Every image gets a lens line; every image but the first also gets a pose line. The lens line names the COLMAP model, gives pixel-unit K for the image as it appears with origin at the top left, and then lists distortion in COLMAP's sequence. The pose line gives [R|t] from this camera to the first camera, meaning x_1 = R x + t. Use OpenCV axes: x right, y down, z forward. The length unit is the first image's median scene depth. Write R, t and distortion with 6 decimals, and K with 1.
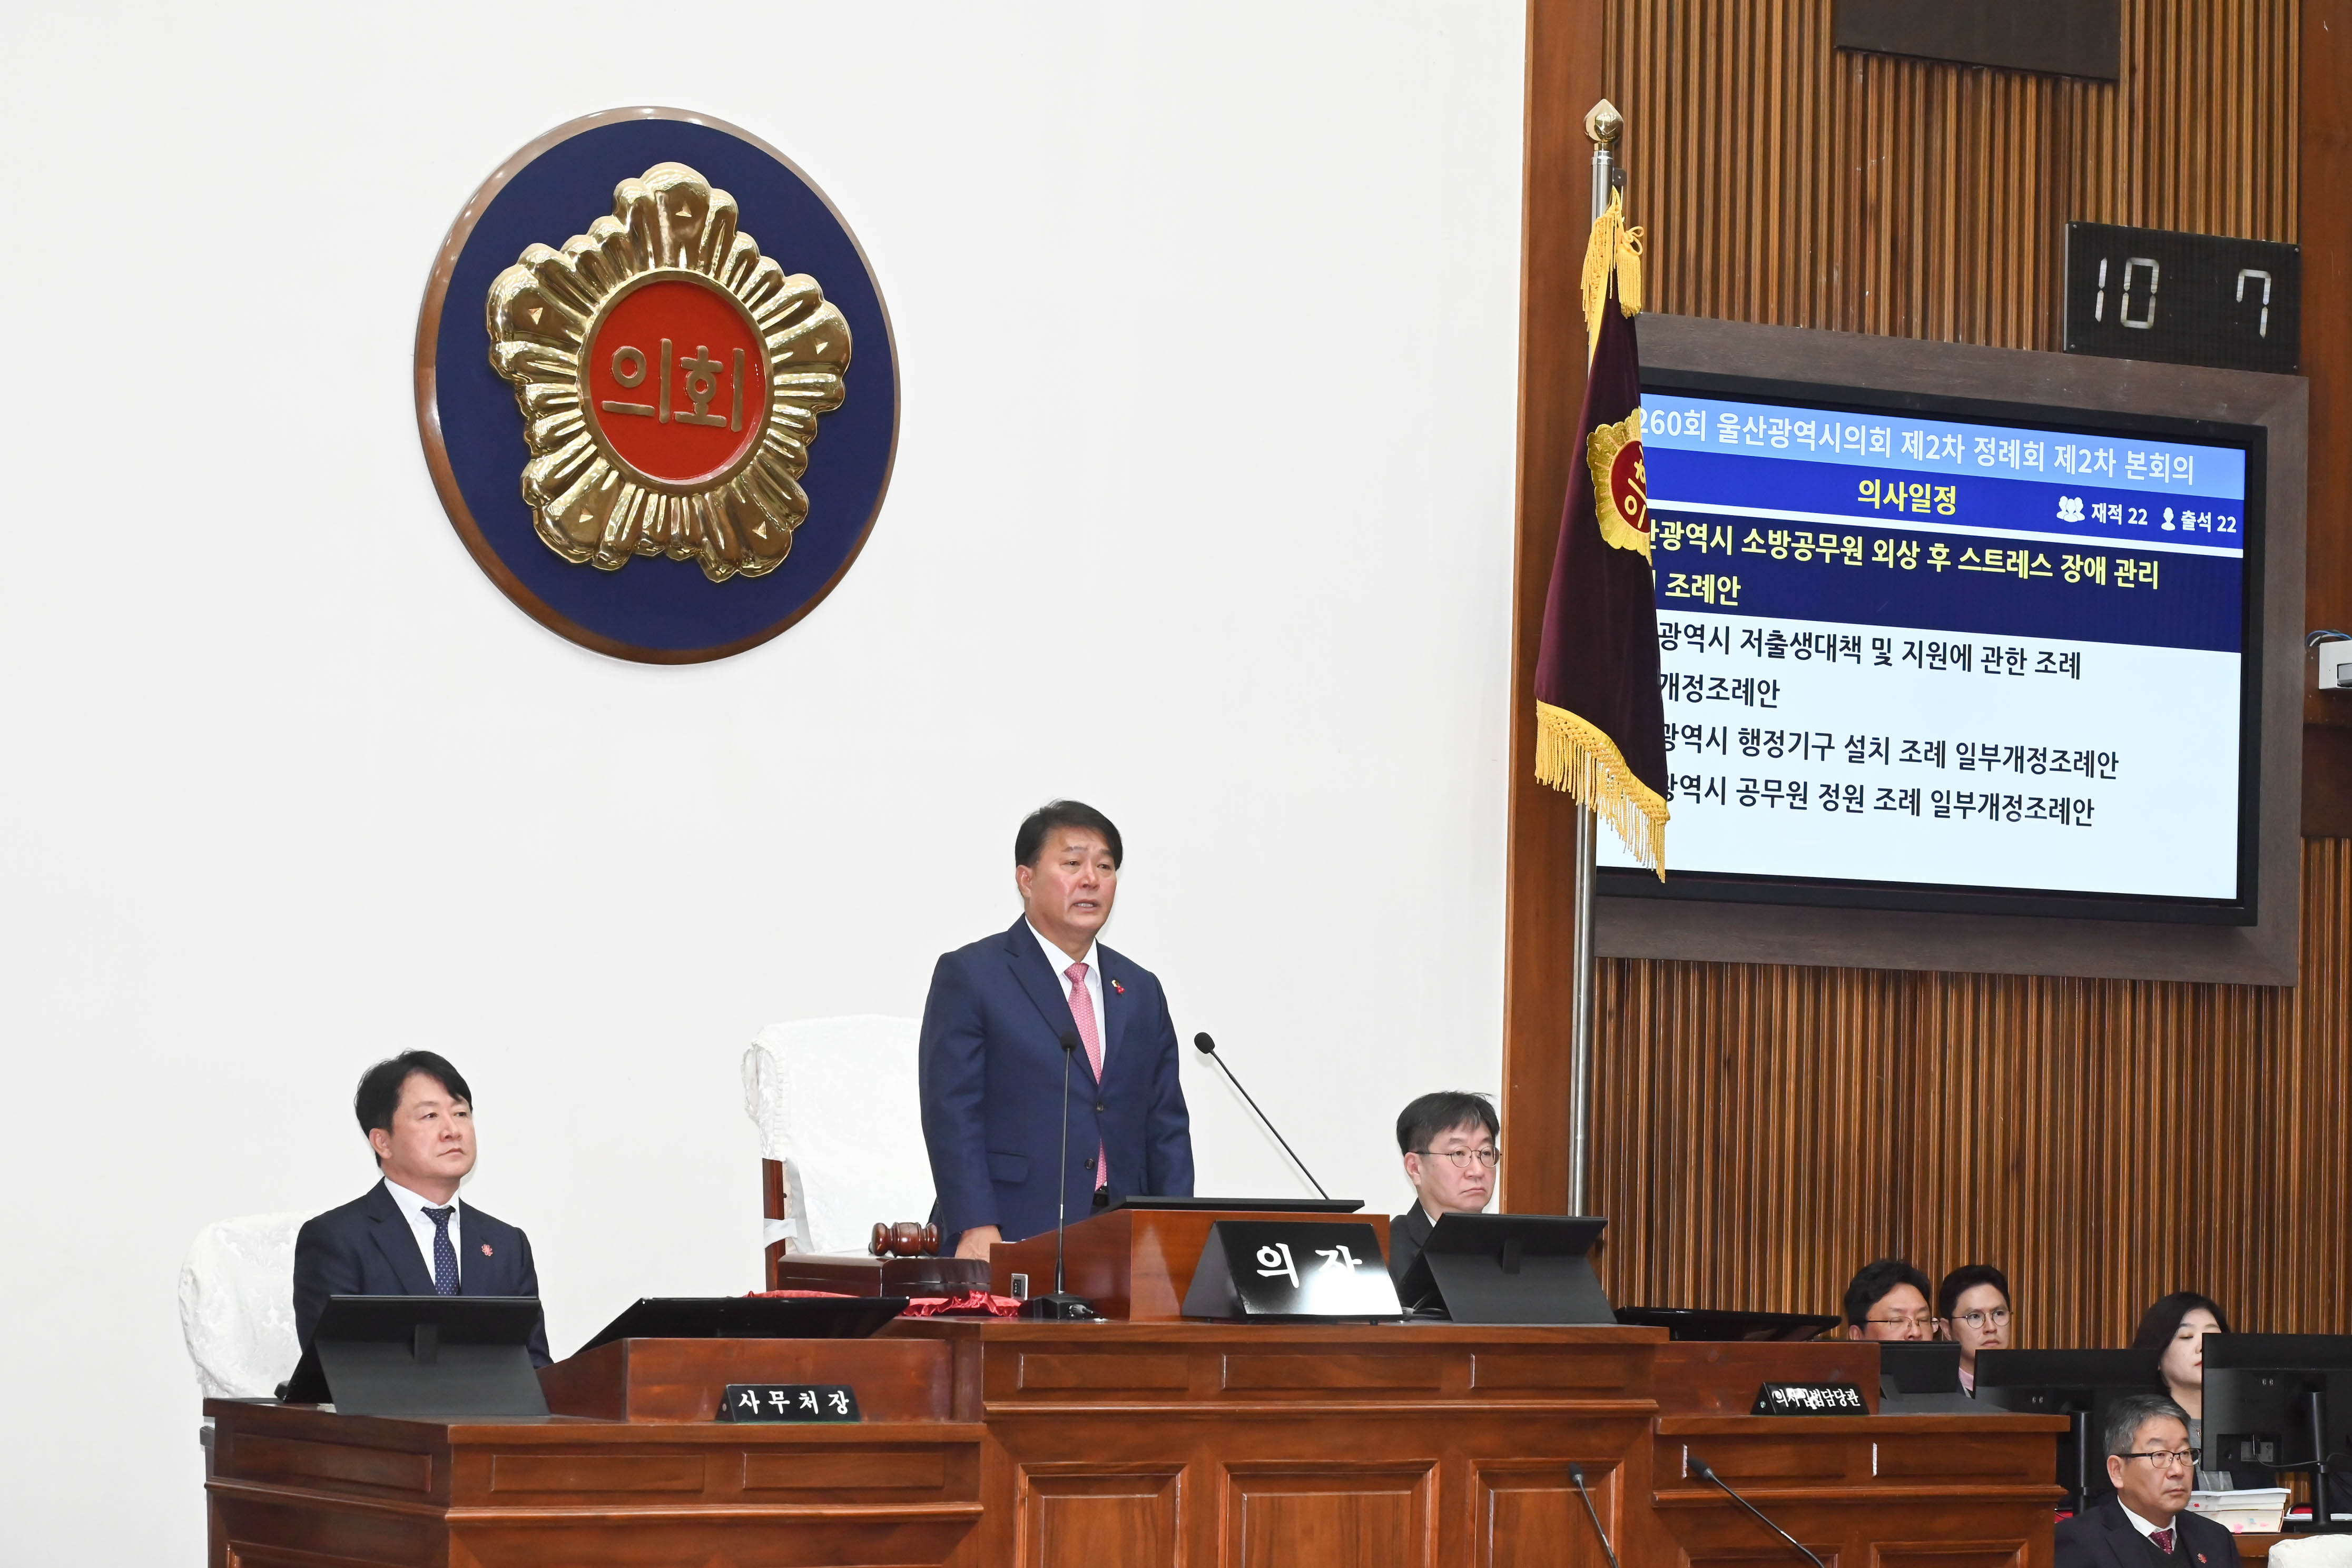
lens RADIAL K [[6172.7, 0, 1100.1], [0, 6172.7, 706.9], [0, 0, 1]] dist [-0.056767, 0.000000]
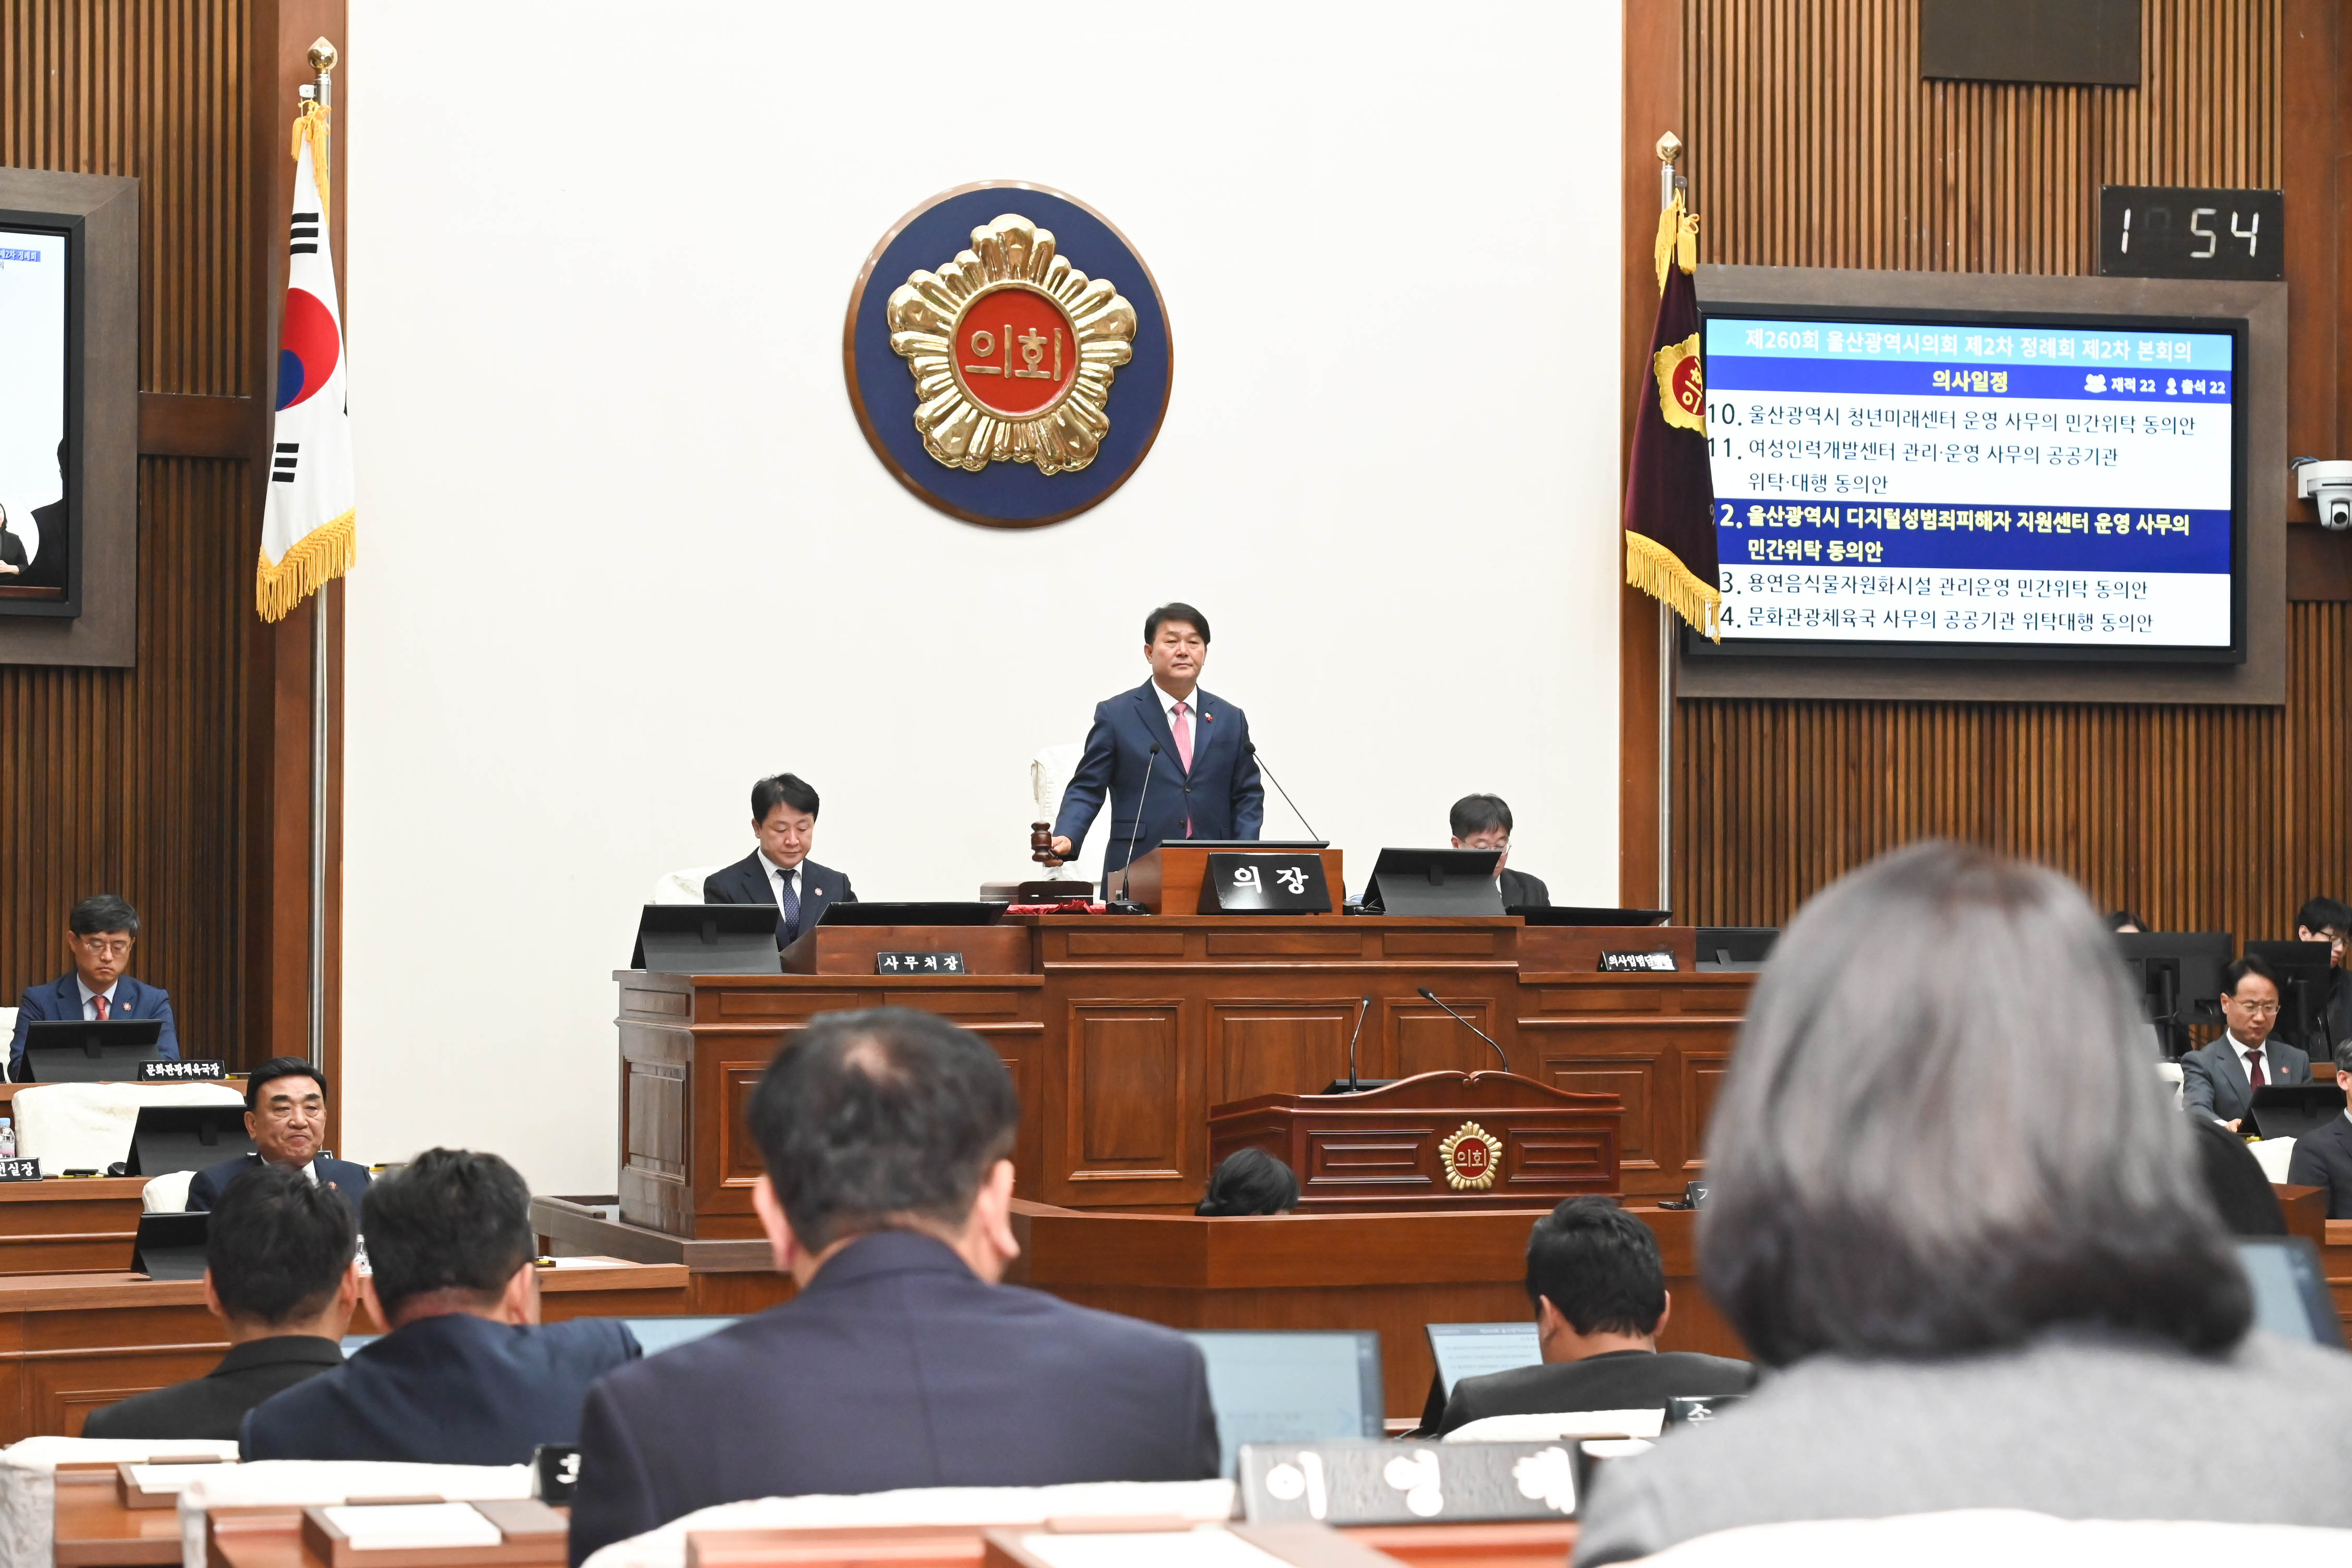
lens RADIAL K [[4699.8, 0, 1109.1], [0, 4699.8, 748.6], [0, 0, 1]] dist [0.021983, 0.000000]
pose [[0.969947, -0.030969, -0.241336, 0.244239], [0.039712, 0.998716, 0.031448, 0.012536], [0.240052, -0.040087, 0.969932, -0.179126]]
